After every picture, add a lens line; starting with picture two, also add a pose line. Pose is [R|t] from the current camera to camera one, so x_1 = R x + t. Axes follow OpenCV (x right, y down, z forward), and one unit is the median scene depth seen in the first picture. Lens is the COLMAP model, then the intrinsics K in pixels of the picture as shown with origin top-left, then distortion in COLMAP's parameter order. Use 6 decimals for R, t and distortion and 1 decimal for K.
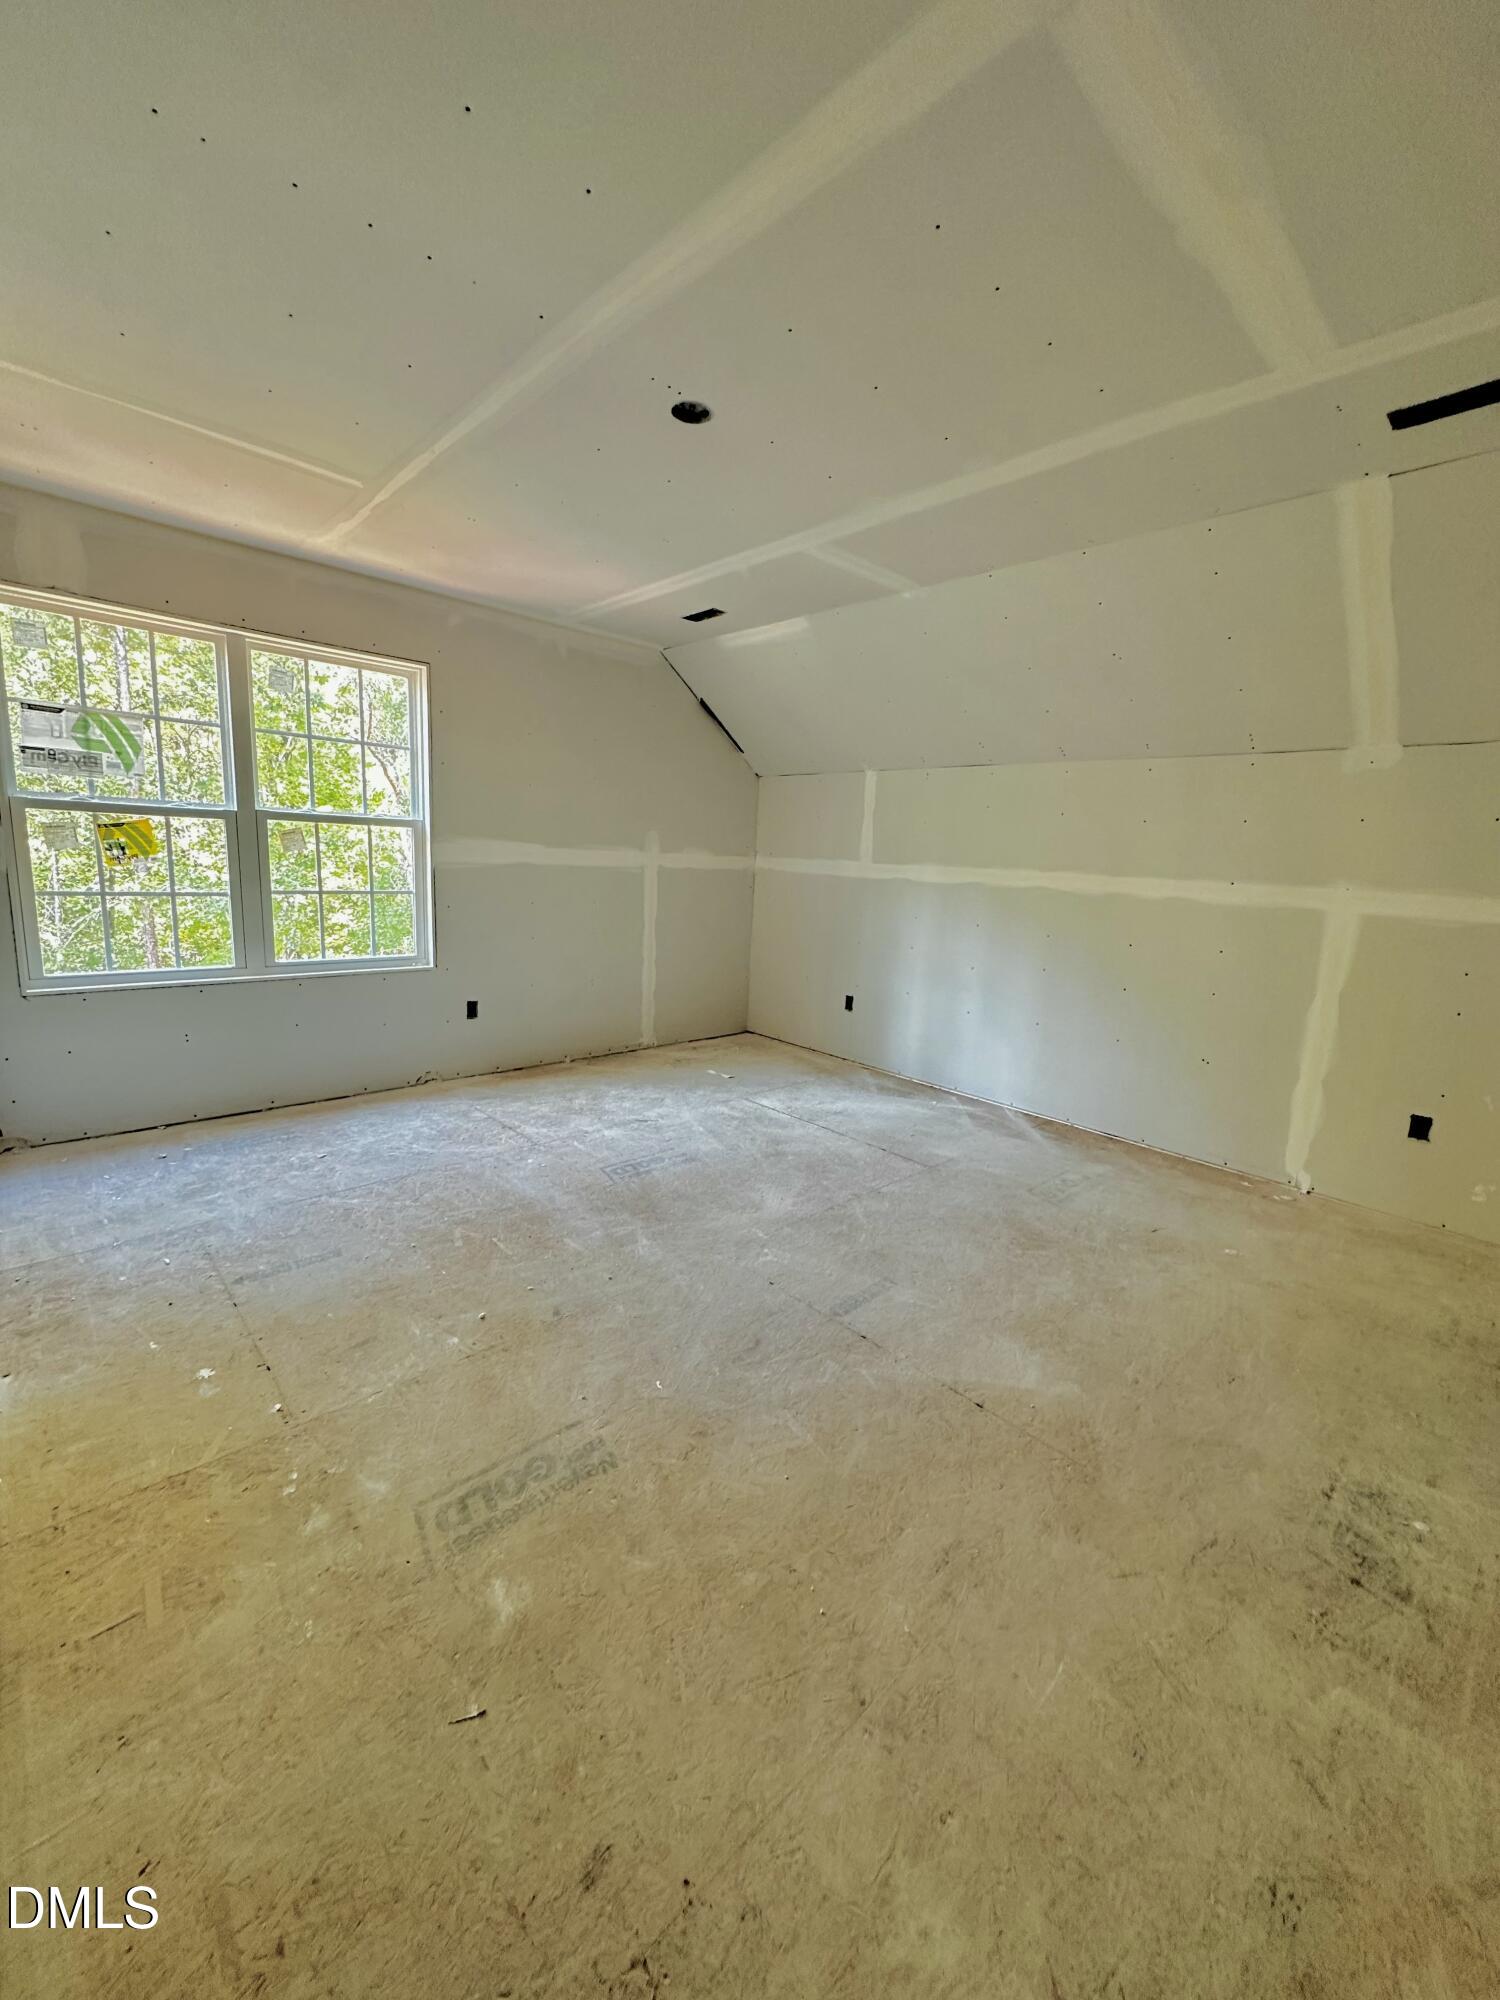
lens RADIAL K [[803.0, 0, 750.0], [0, 803.0, 1000.0], [0, 0, 1]] dist [0.009152, 0.000006]
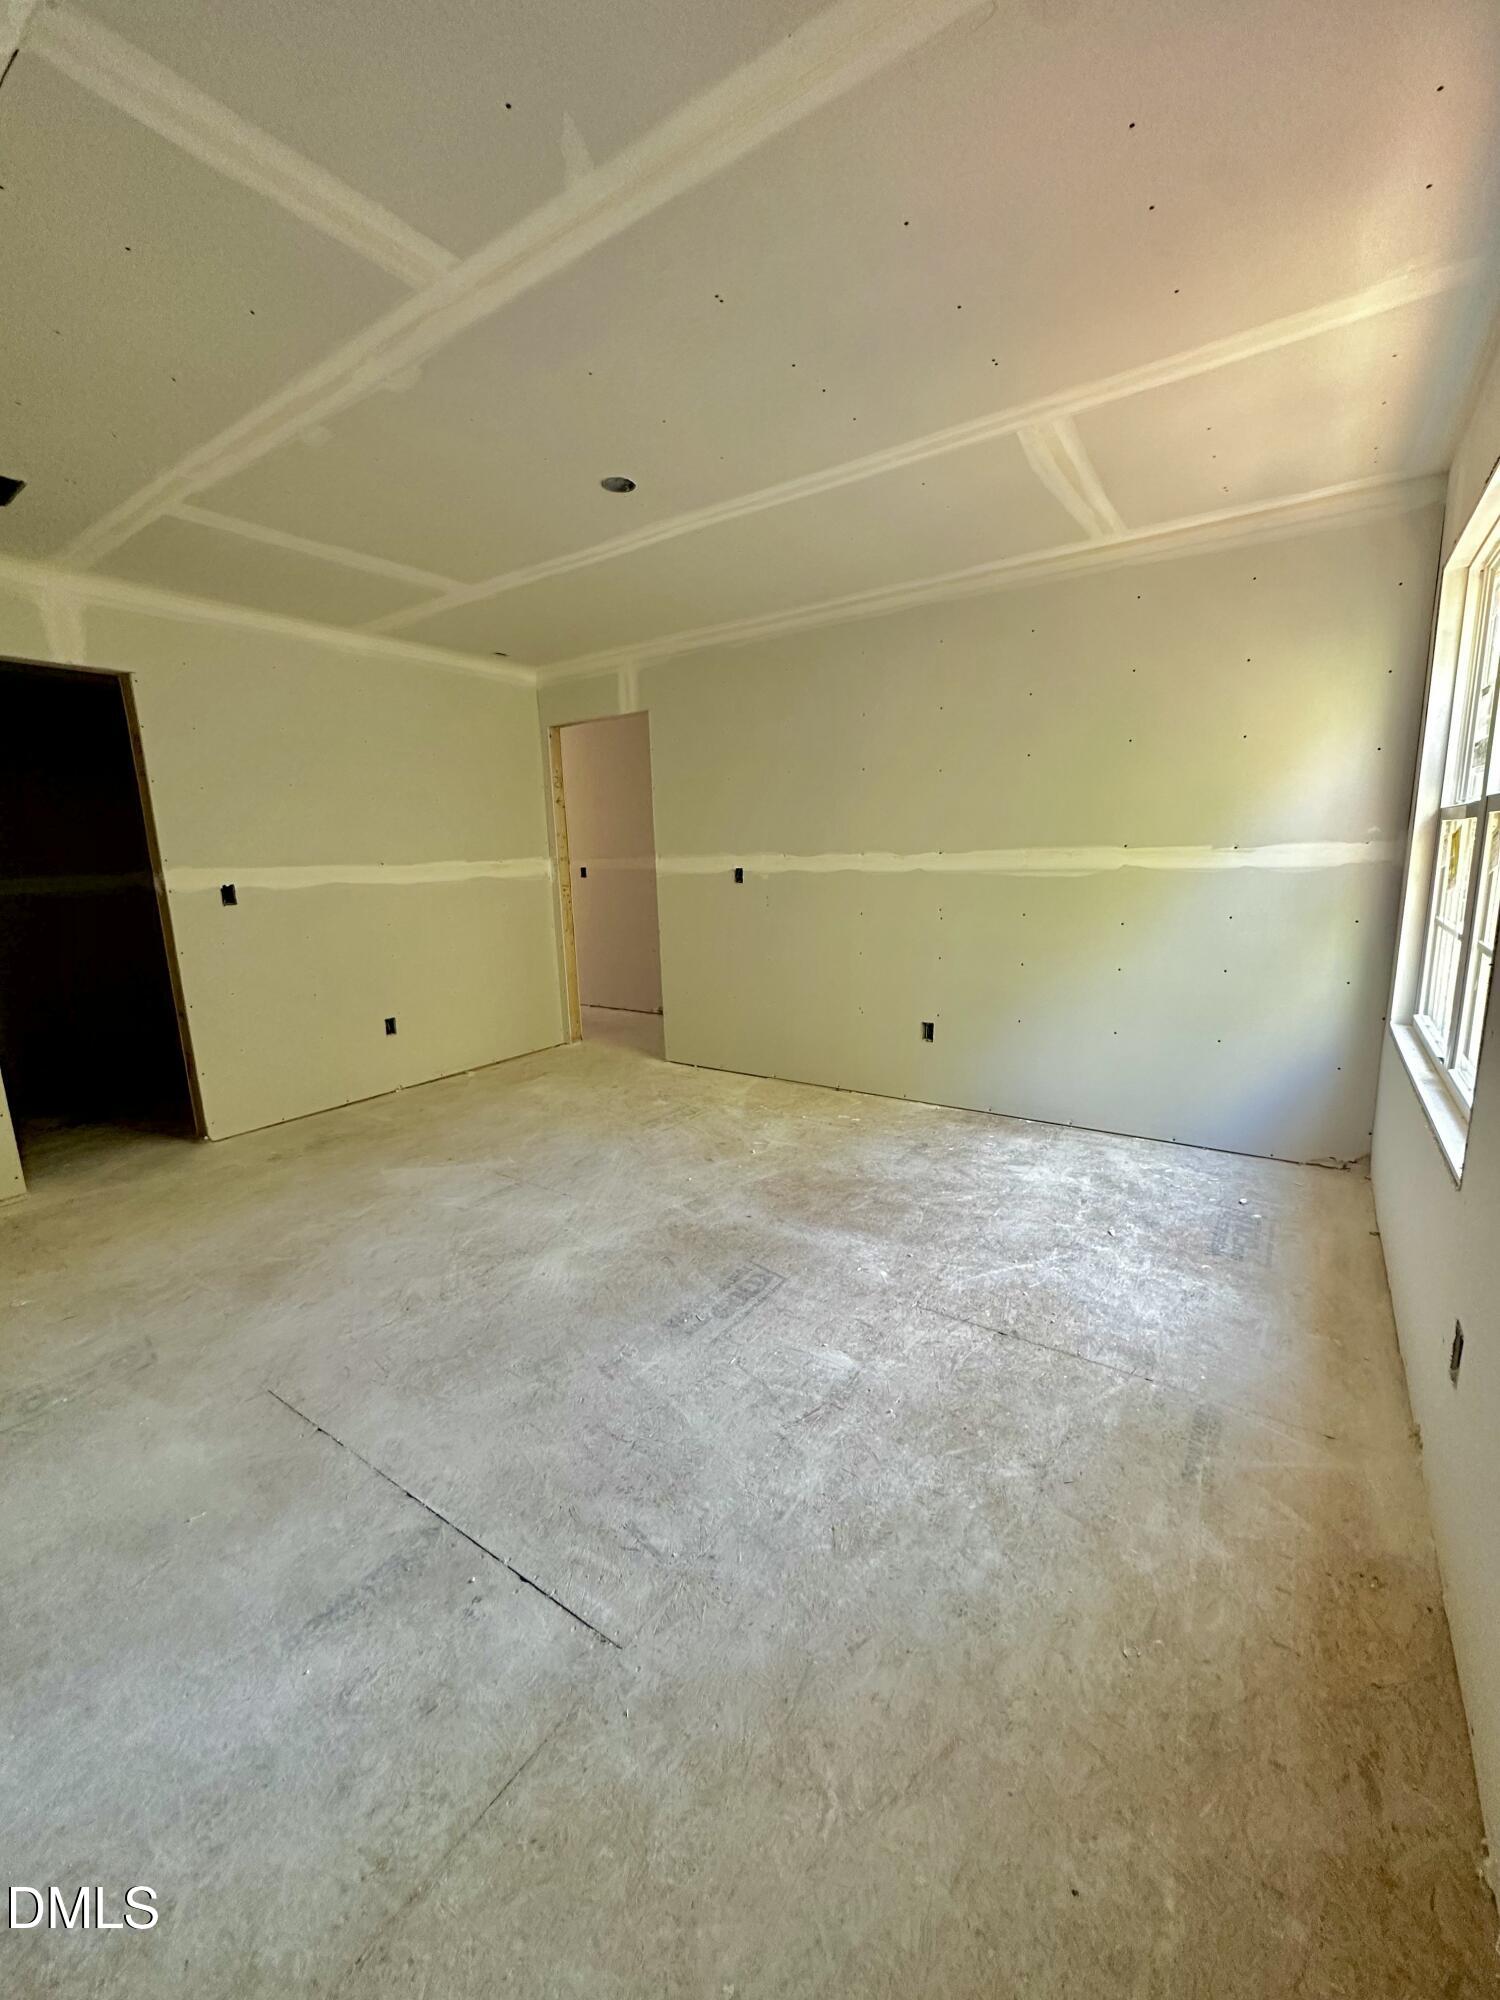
lens RADIAL K [[803.0, 0, 750.0], [0, 803.0, 1000.0], [0, 0, 1]] dist [0.009152, 0.000006]
pose [[-0.977366, 0.021396, -0.210470, -0.000223], [-0.053479, 0.937573, 0.343652, -0.302808], [0.204684, 0.347130, -0.915208, 1.642936]]
